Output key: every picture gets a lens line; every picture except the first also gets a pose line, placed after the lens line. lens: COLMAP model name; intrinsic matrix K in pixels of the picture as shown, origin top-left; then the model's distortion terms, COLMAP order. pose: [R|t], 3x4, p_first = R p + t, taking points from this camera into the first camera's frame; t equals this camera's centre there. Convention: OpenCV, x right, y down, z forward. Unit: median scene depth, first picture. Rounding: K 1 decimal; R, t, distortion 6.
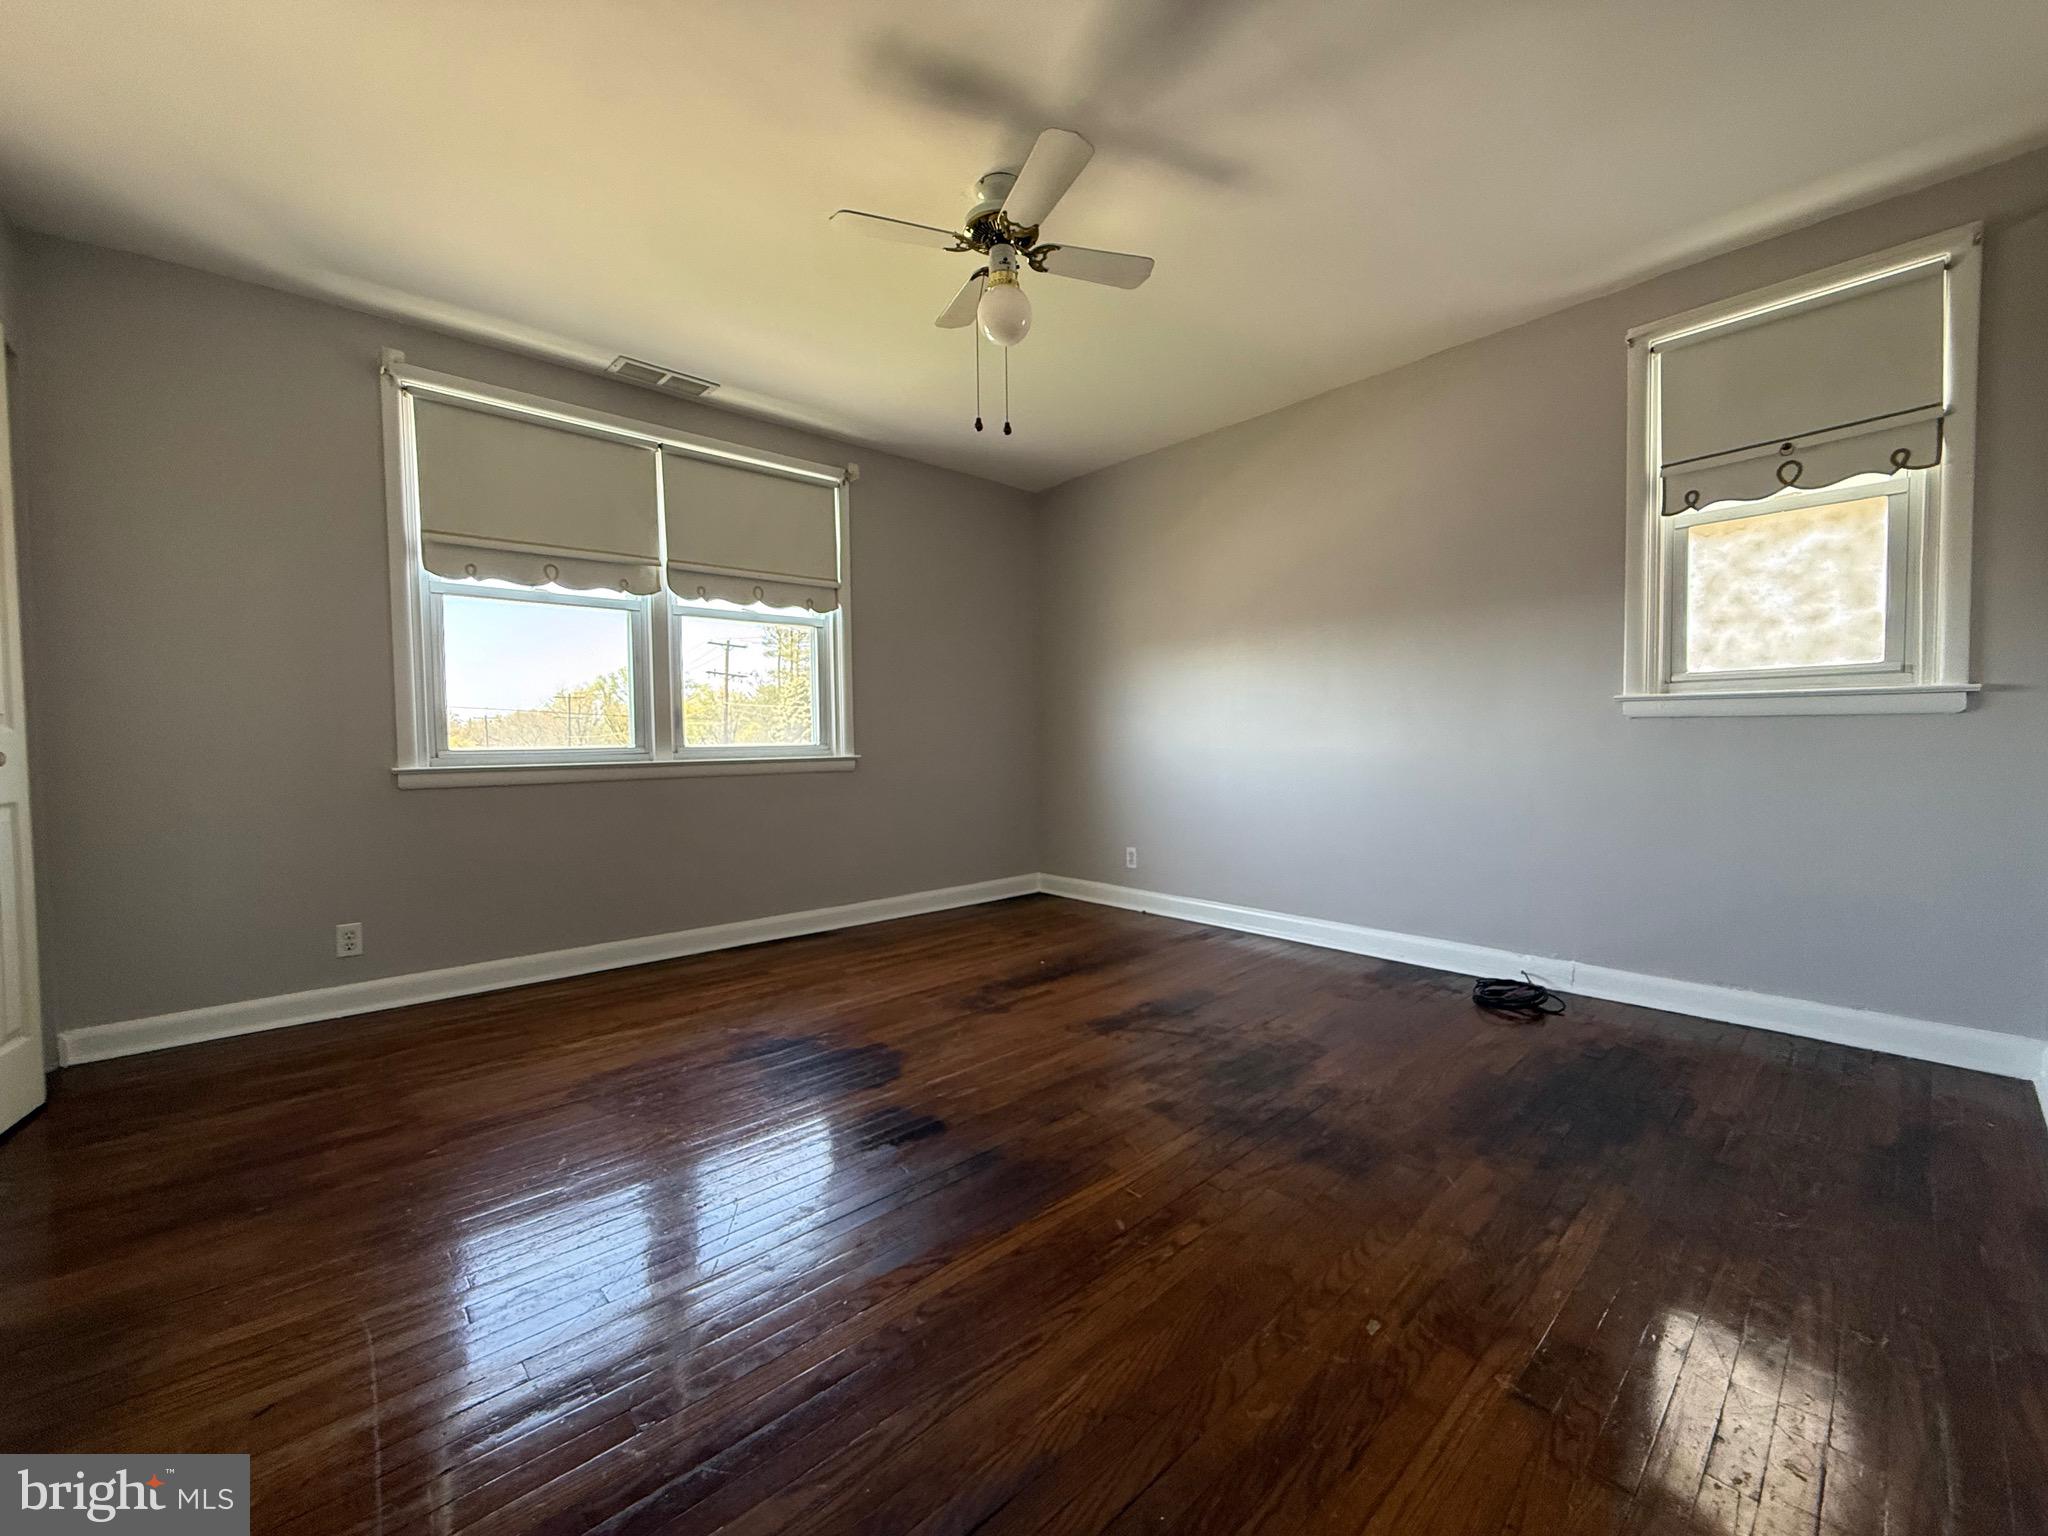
lens RADIAL K [[831.8, 0, 1005.9], [0, 831.8, 764.8], [0, 0, 1]] dist [-0.001149, 0.000381]
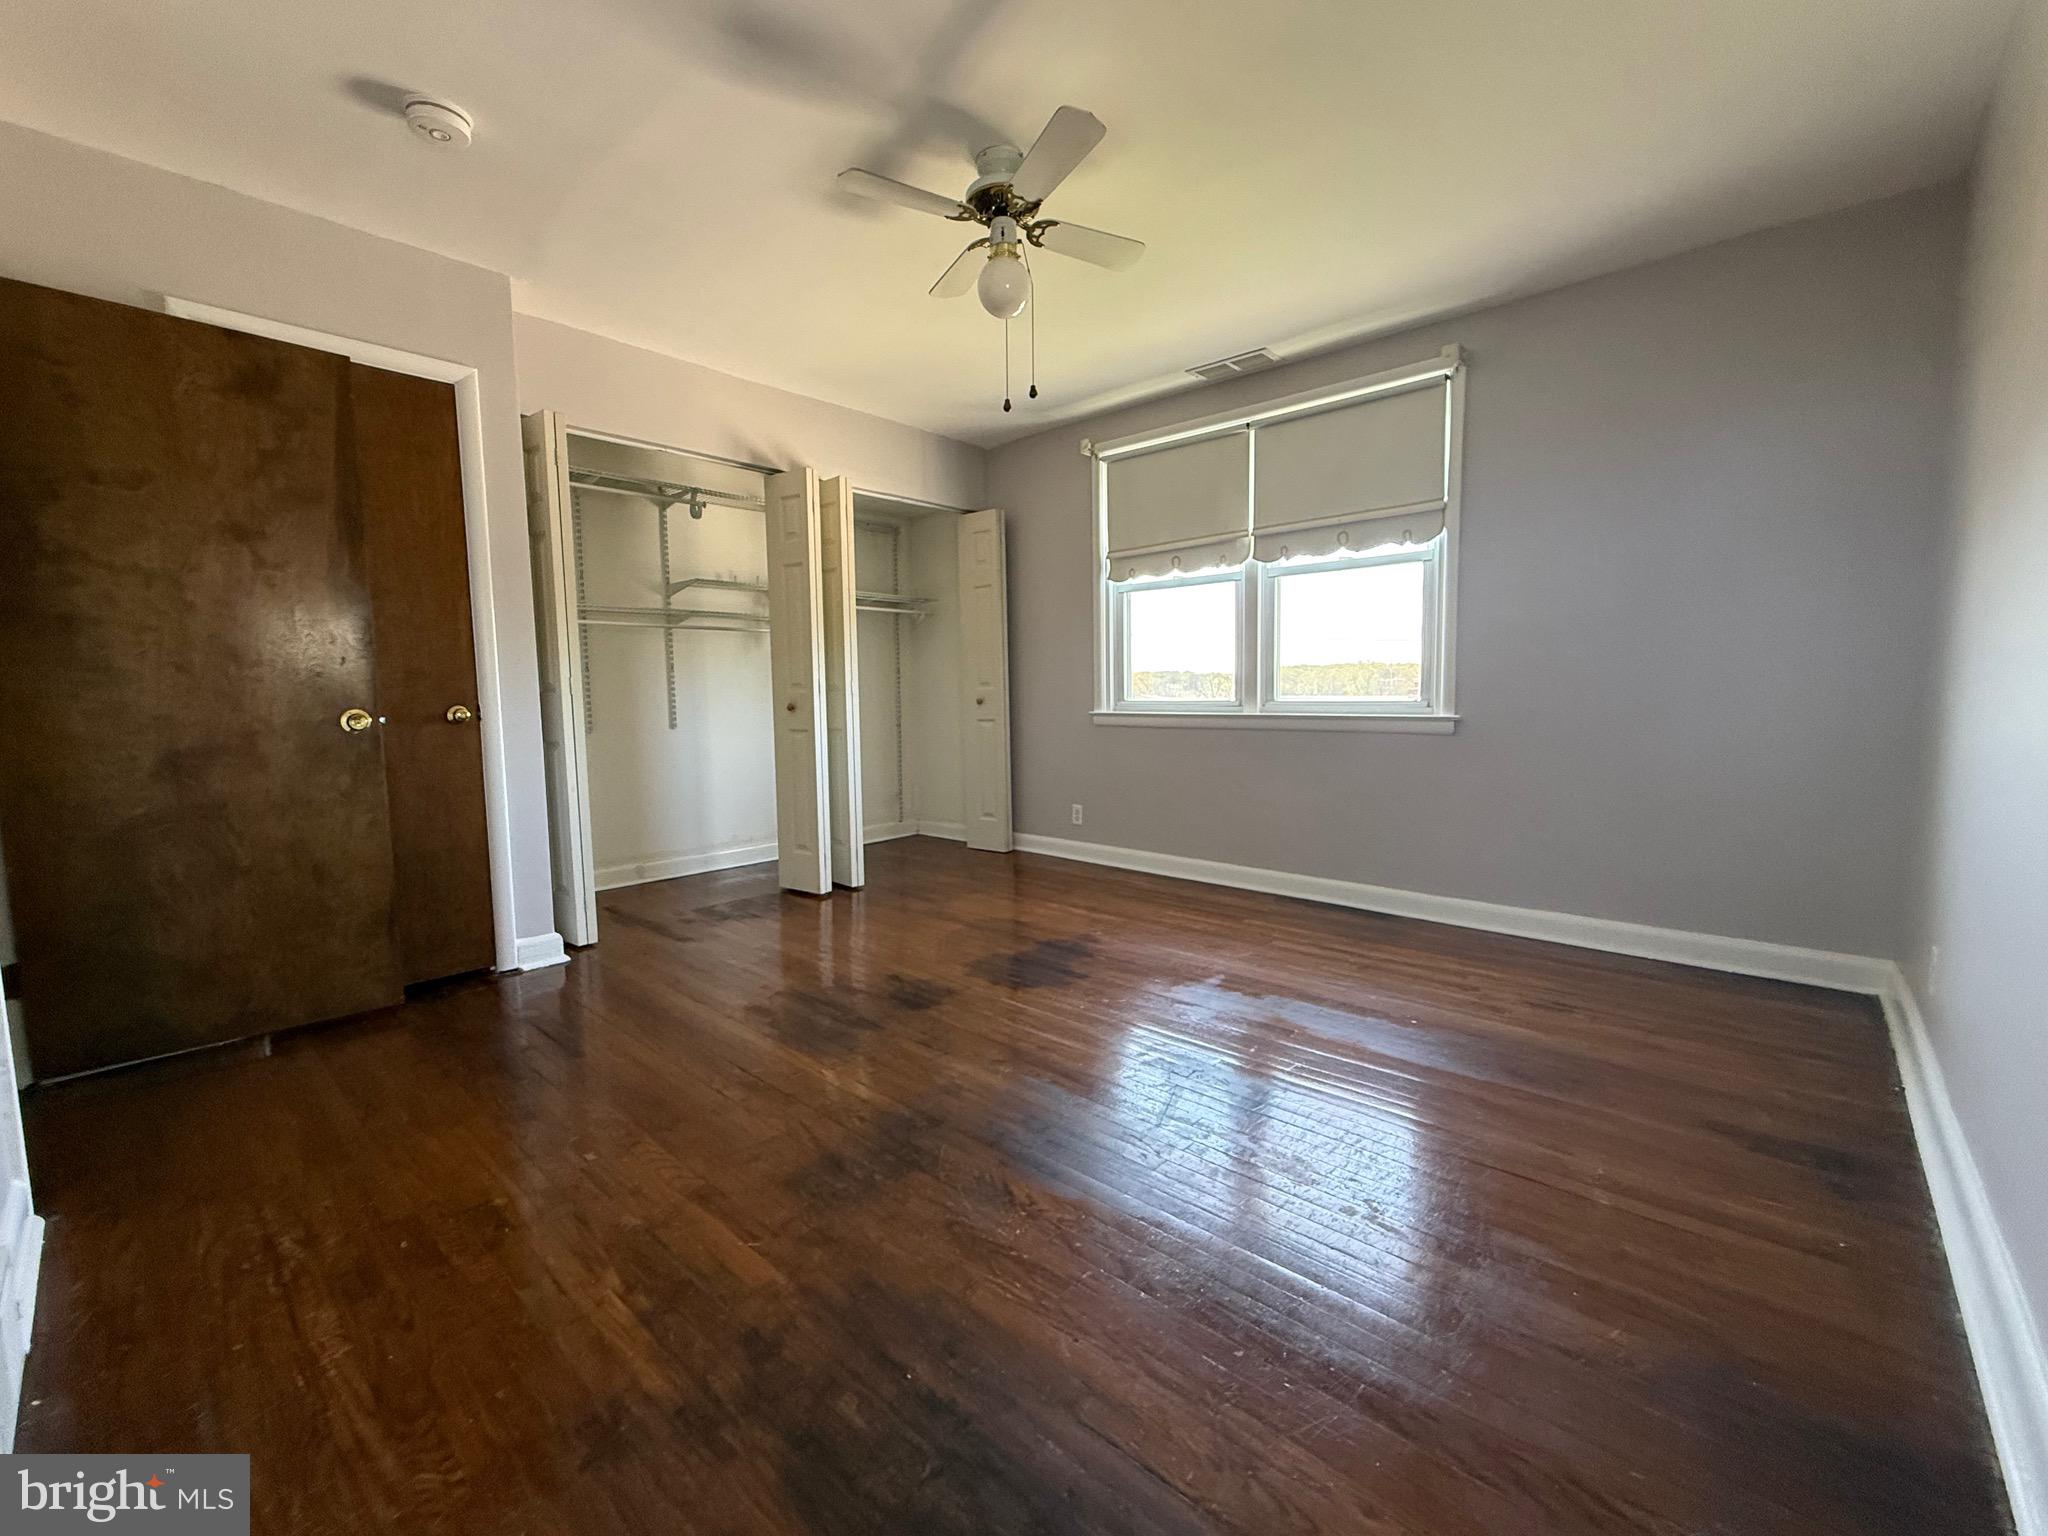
lens RADIAL K [[831.8, 0, 1016.6], [0, 831.8, 764.0], [0, 0, 1]] dist [-0.001149, 0.000381]
pose [[0.097113, 0.099856, -0.990251, 0.674198], [-0.022640, 0.994918, 0.098106, -0.039799], [0.995016, 0.012892, 0.098880, 0.585787]]
